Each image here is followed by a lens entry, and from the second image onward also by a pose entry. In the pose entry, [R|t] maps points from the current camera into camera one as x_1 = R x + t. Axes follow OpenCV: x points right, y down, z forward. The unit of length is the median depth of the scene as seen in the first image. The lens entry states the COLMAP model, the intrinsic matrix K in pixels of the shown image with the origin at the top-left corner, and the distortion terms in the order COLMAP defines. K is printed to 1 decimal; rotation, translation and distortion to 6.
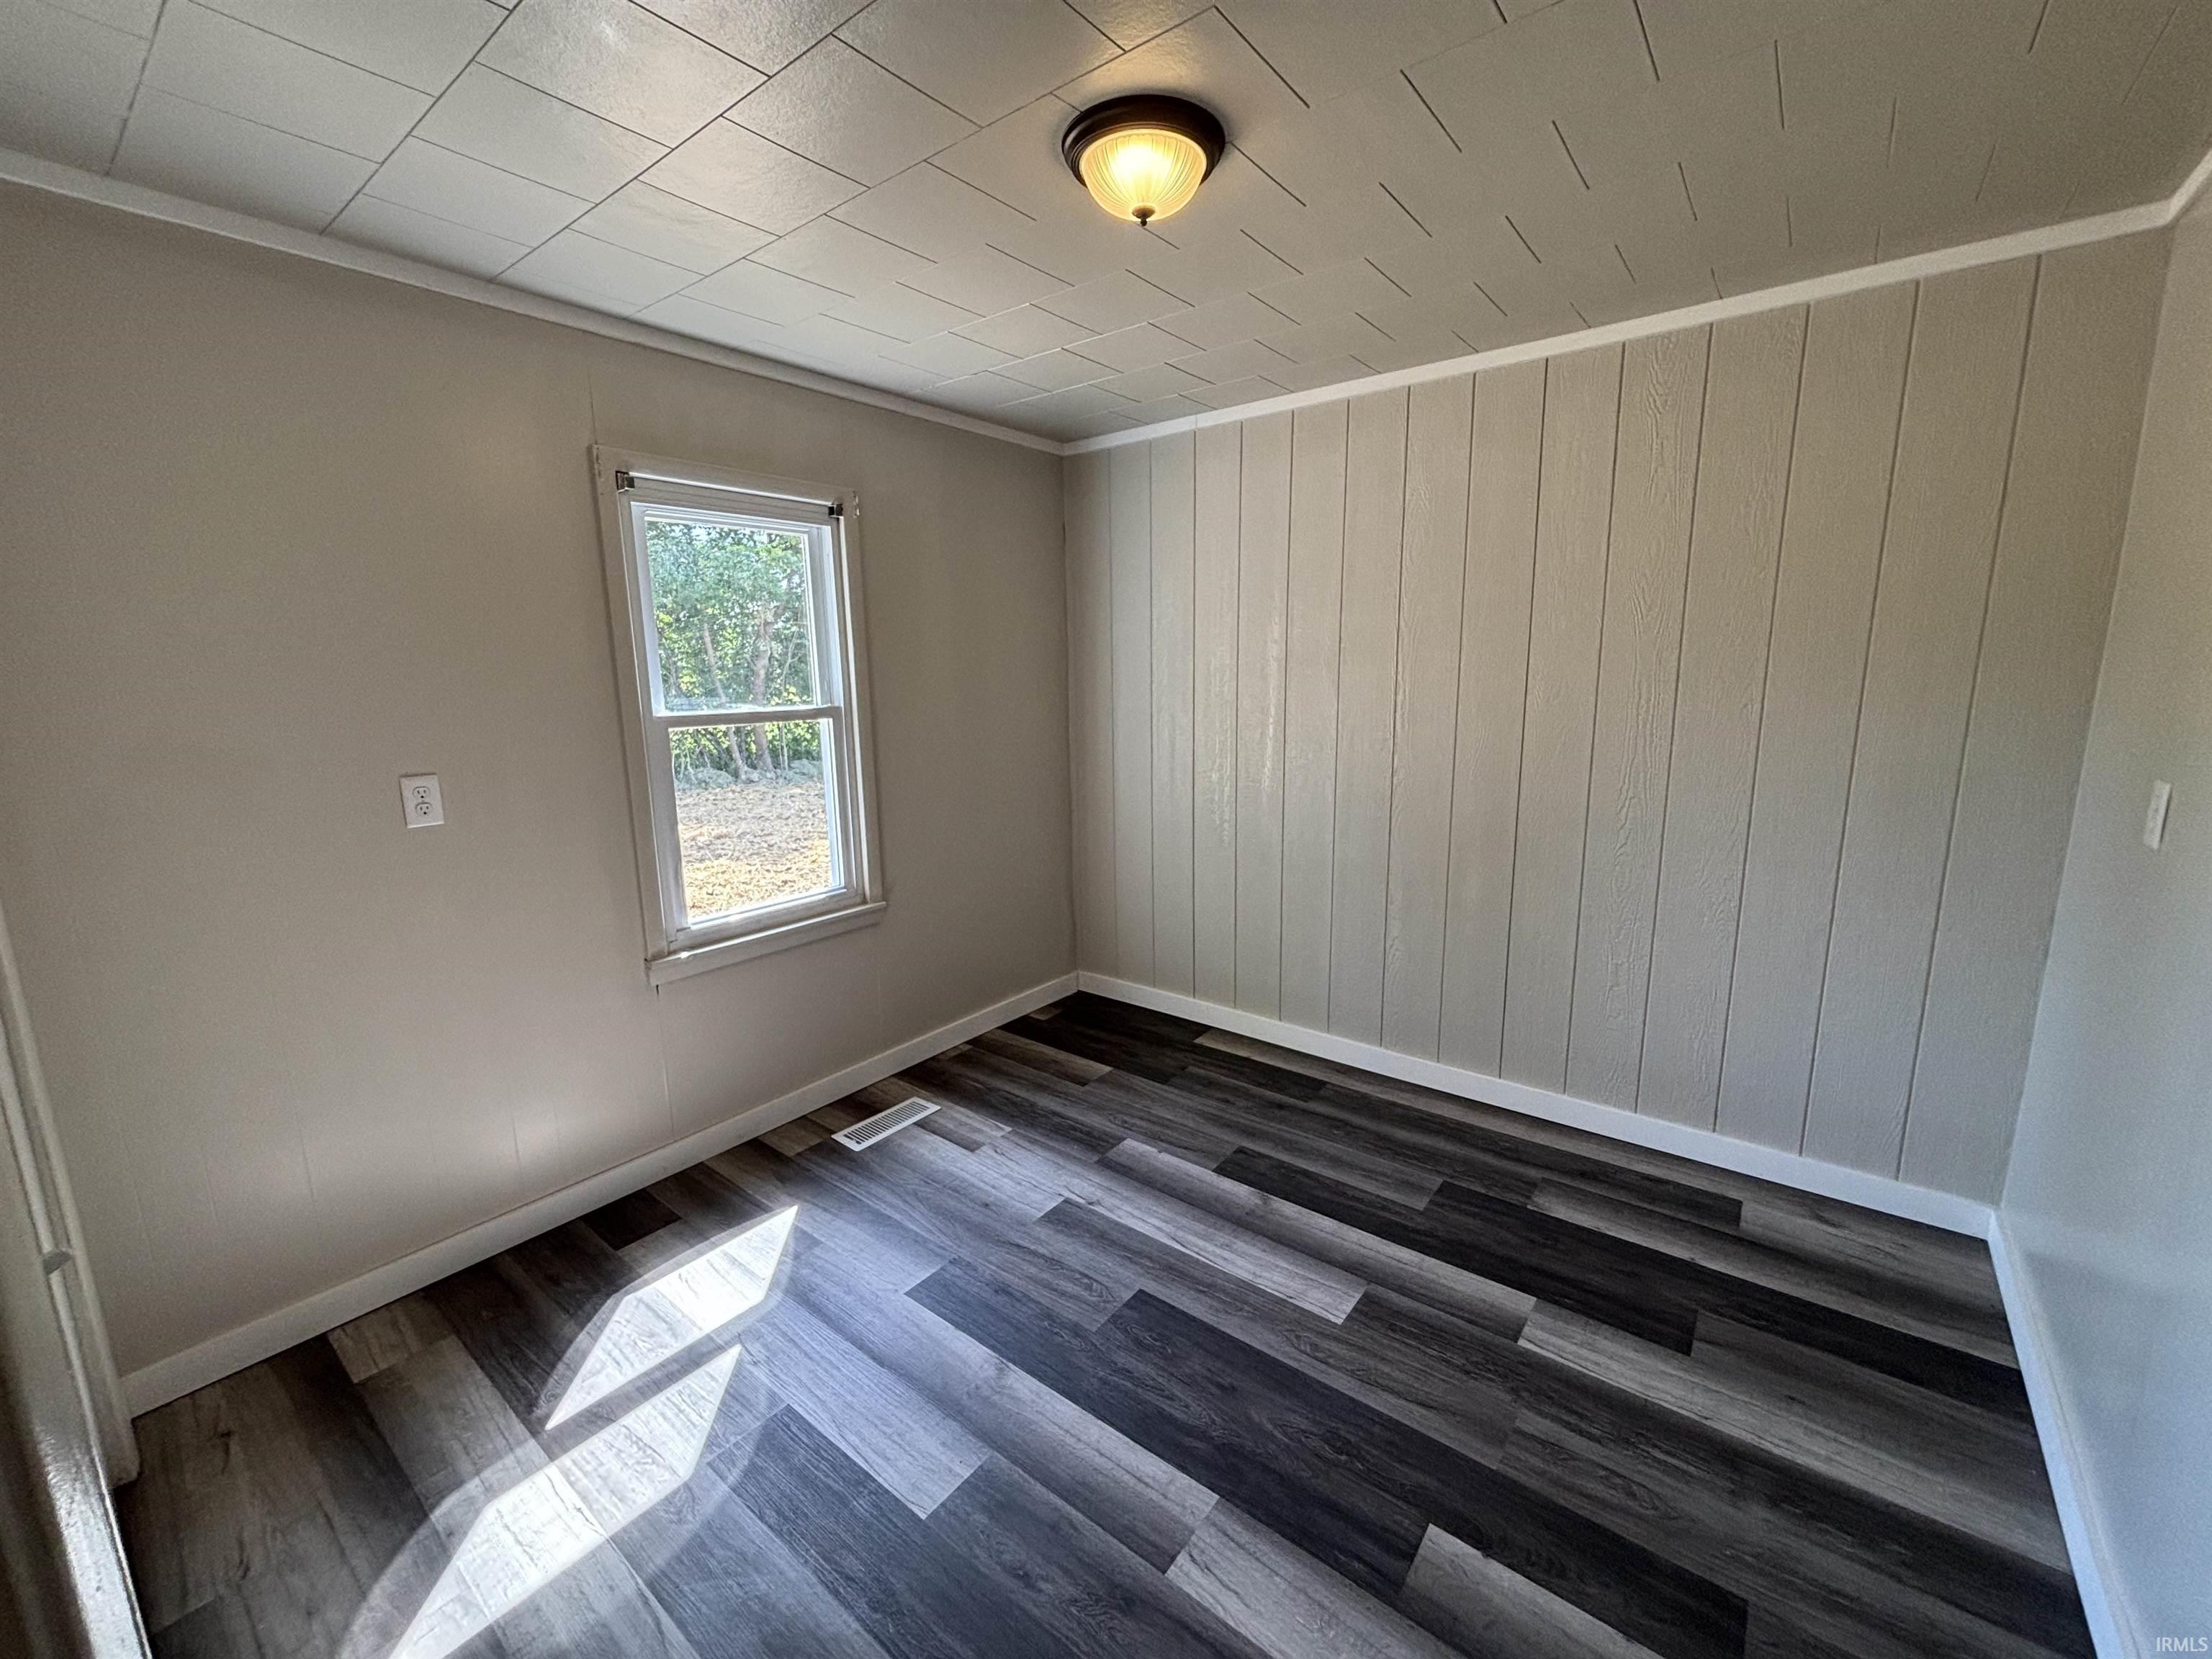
lens RADIAL K [[897.2, 0, 1085.3], [0, 897.2, 826.9], [0, 0, 1]] dist [-0.000665, 0.000573]
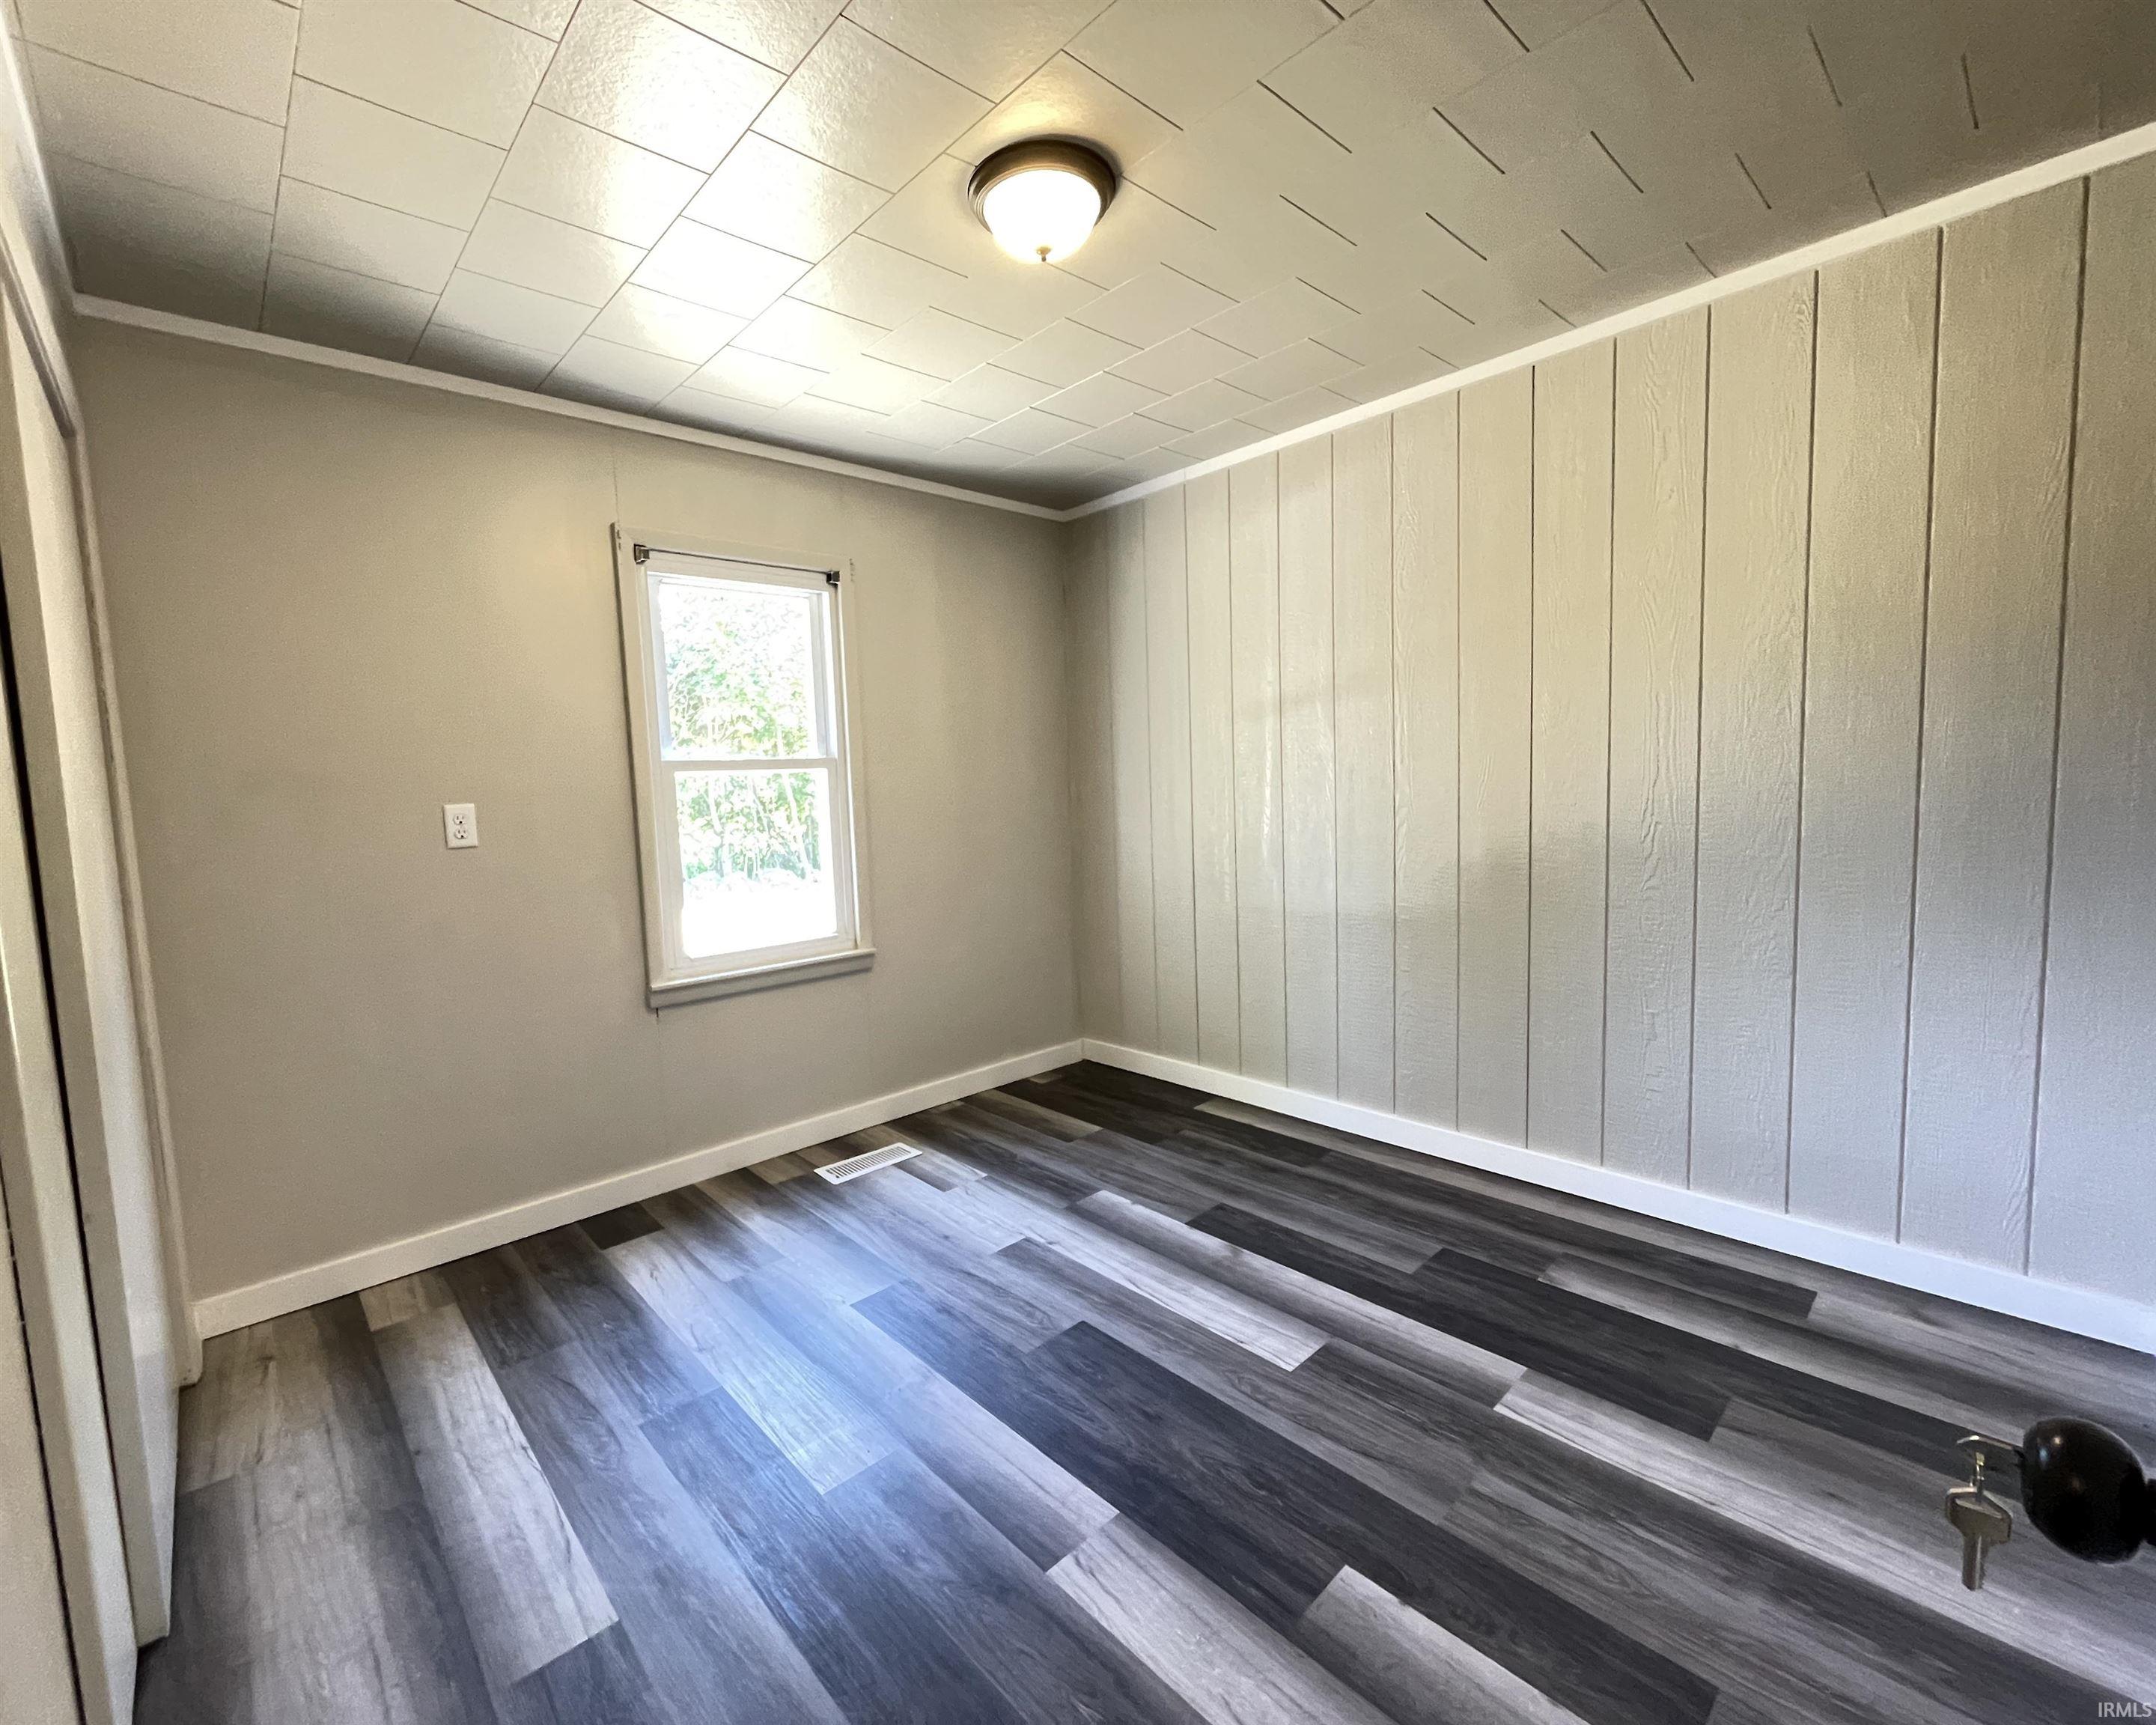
lens RADIAL K [[928.2, 0, 981.2], [0, 928.2, 860.5], [0, 0, 1]] dist [-0.001720, -0.000235]
pose [[0.980788, -0.004537, -0.195022, 0.164478], [-0.012855, 0.996053, -0.087821, 0.122117], [0.194651, 0.088641, 0.976859, -0.039414]]
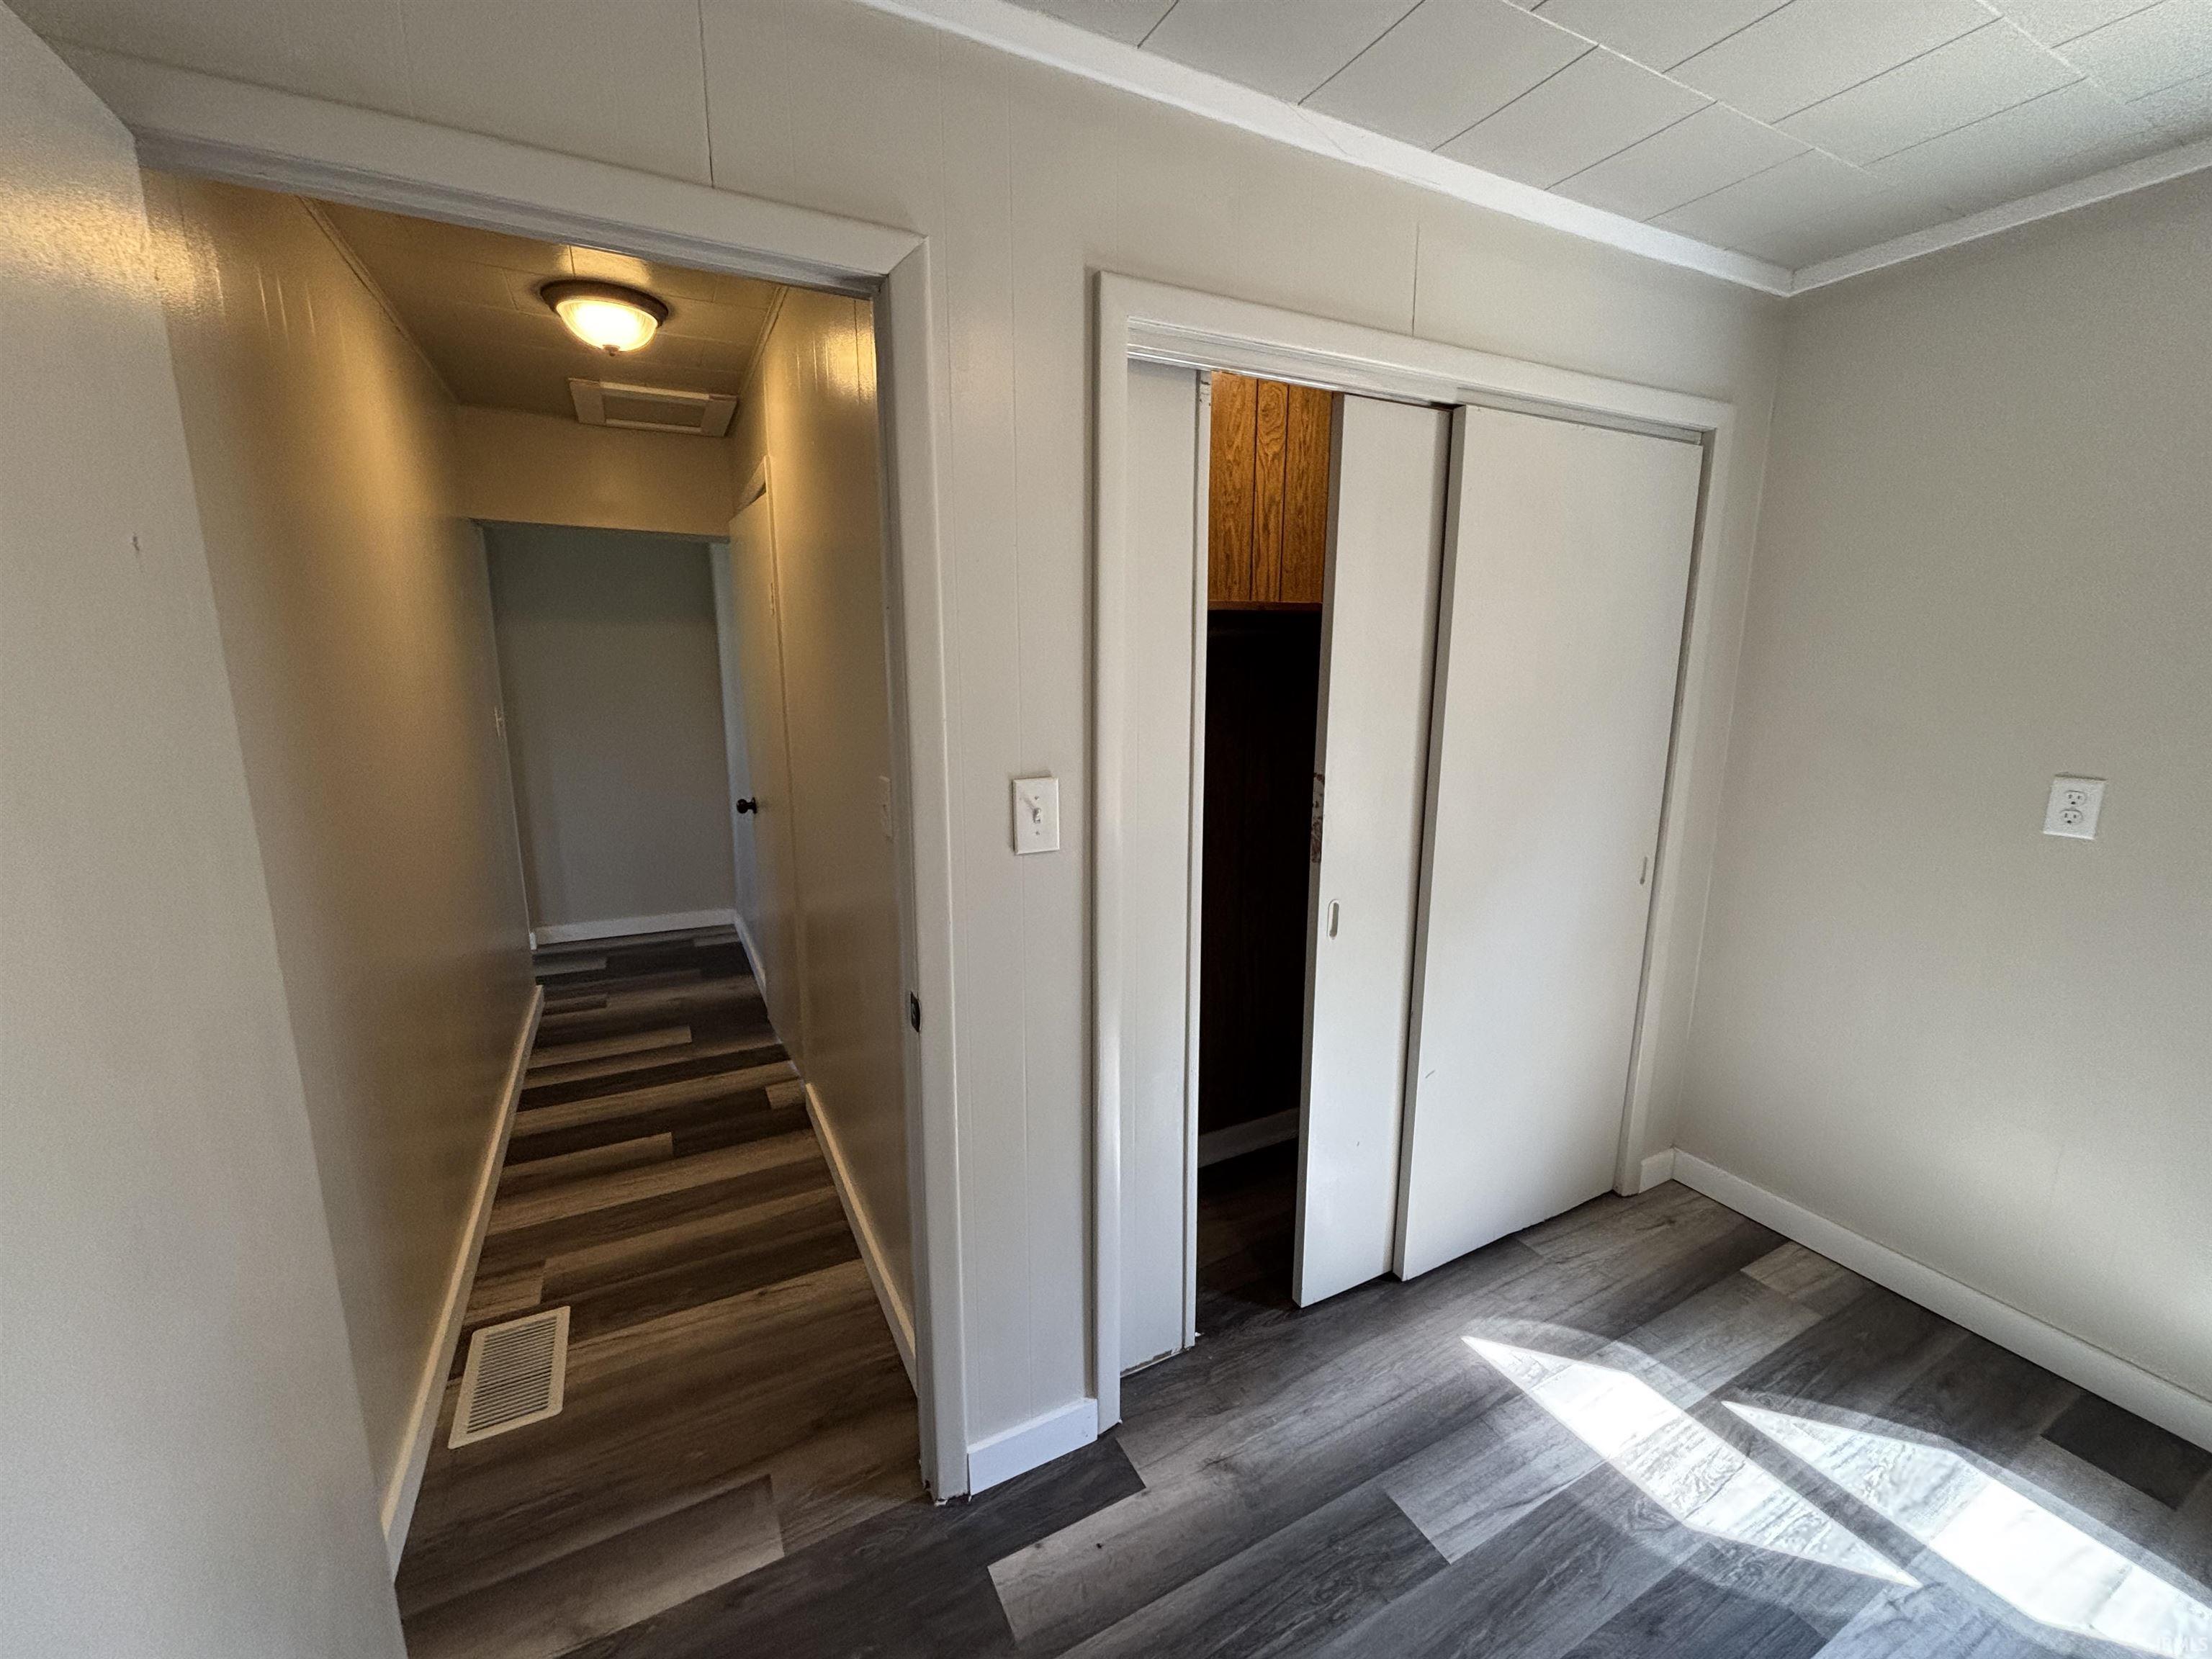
lens RADIAL K [[897.2, 0, 1121.3], [0, 897.2, 821.2], [0, 0, 1]] dist [-0.000665, 0.000573]
pose [[-0.391614, 0.187085, -0.900909, 0.426282], [-0.159286, 0.950545, 0.266633, -0.109821], [0.906237, 0.247920, -0.342447, 0.521943]]
